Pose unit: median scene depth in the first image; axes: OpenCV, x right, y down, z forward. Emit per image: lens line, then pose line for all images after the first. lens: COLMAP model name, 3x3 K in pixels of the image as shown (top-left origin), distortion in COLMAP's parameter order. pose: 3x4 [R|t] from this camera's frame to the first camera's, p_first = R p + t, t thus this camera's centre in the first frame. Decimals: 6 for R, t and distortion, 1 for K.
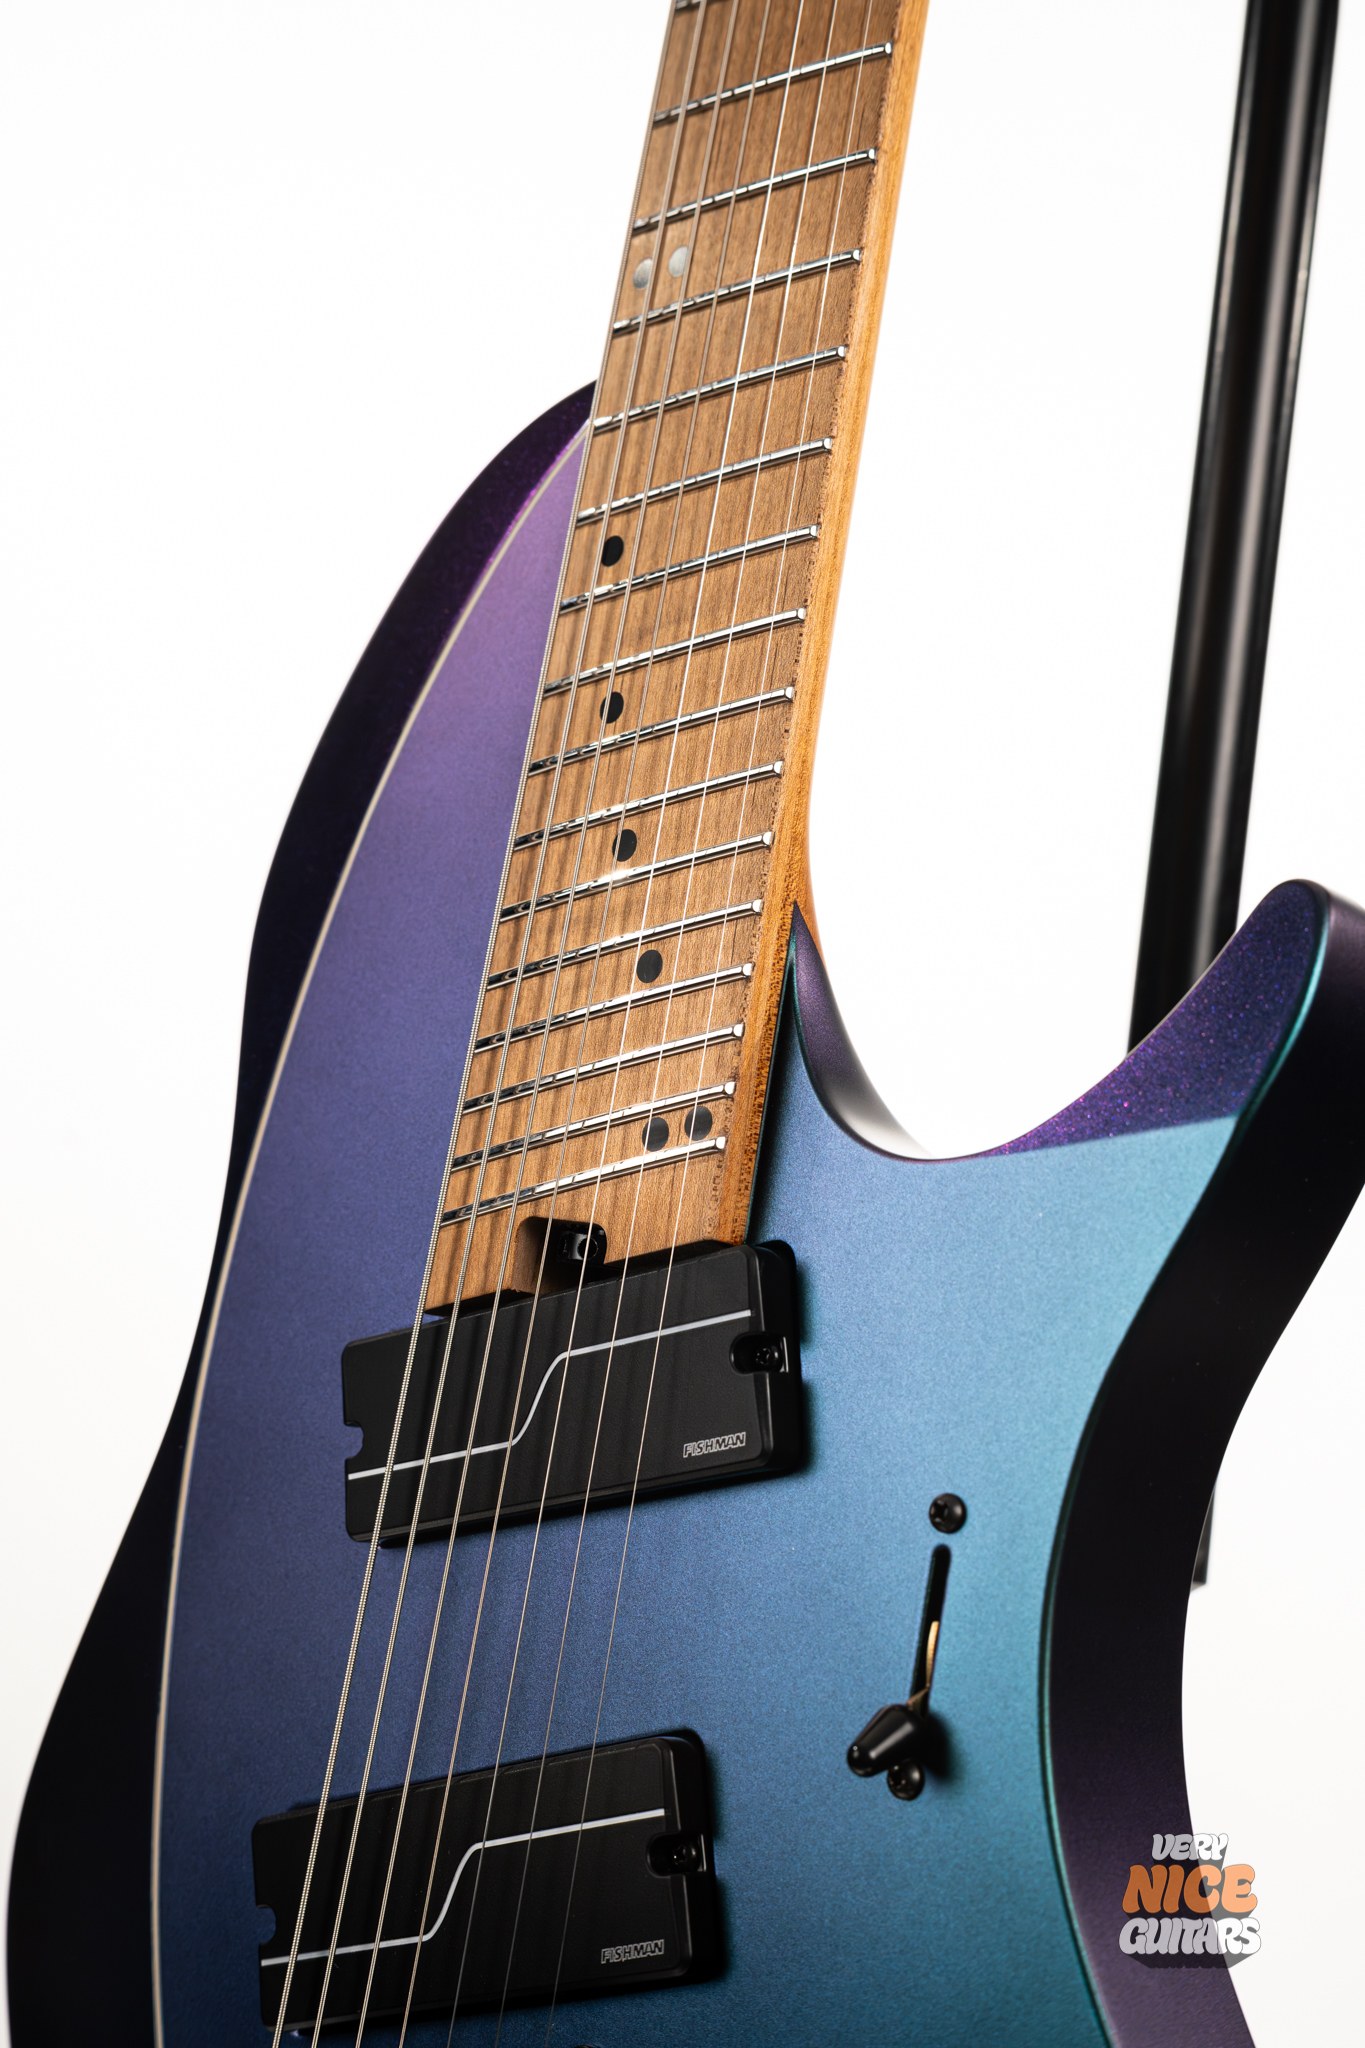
lens RADIAL K [[2927.0, 0, 682.5], [0, 2927.0, 1024.0], [0, 0, 1]] dist [0.067447, -0.144757]
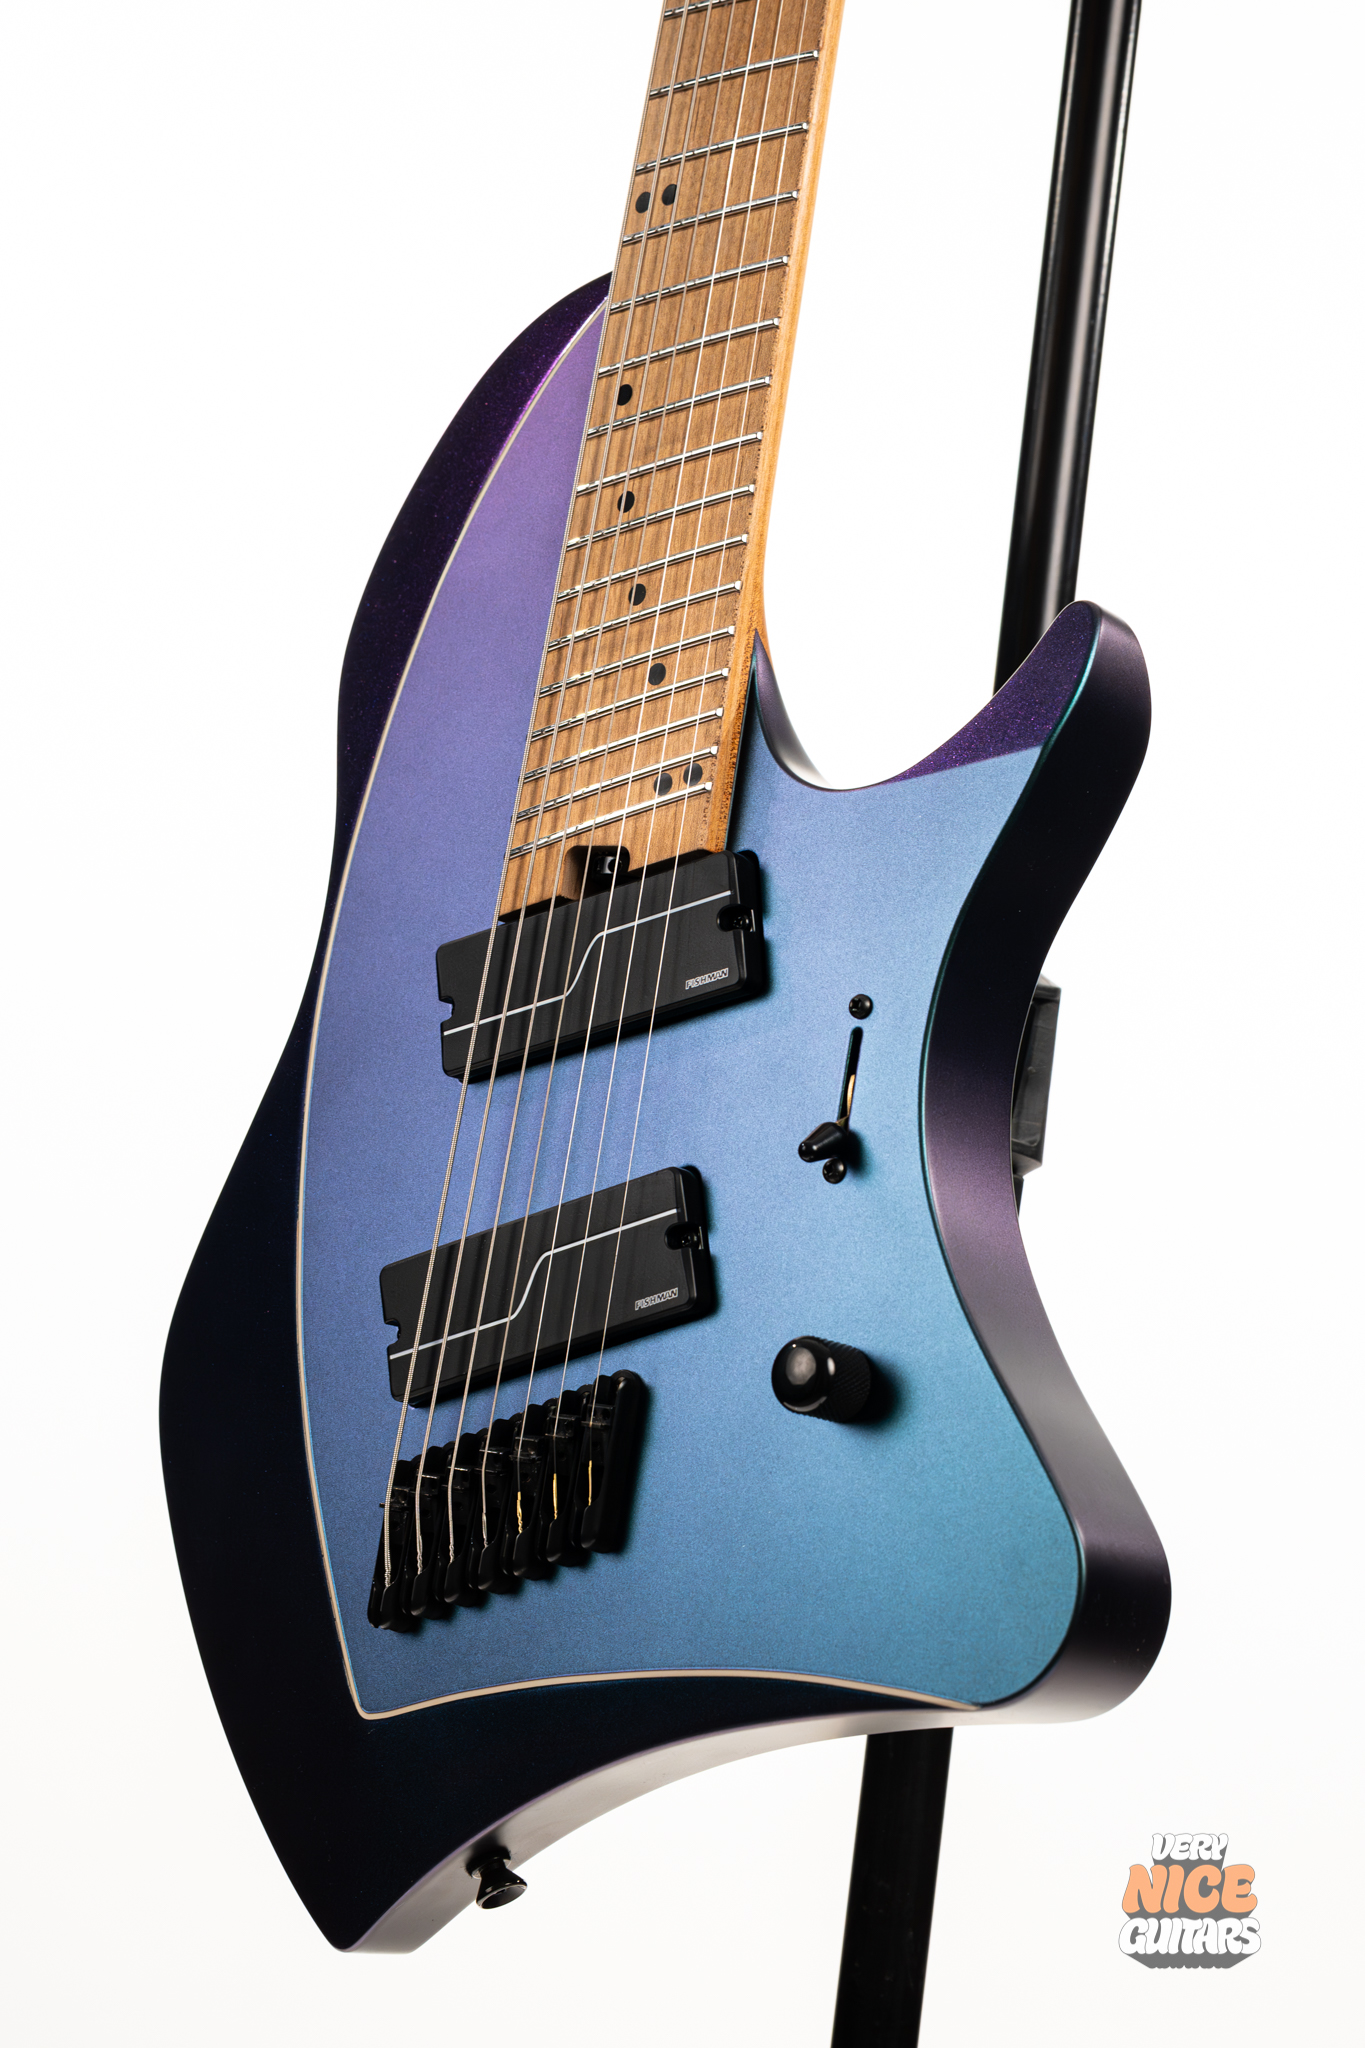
lens RADIAL K [[3131.3, 0, 693.0], [0, 3131.3, 974.4], [0, 0, 1]] dist [0.065191, -0.130903]
pose [[0.998702, -0.002622, 0.050875, -0.073659], [0.002142, 0.999953, 0.009488, 0.116508], [-0.050897, -0.009366, 0.998660, -0.583308]]
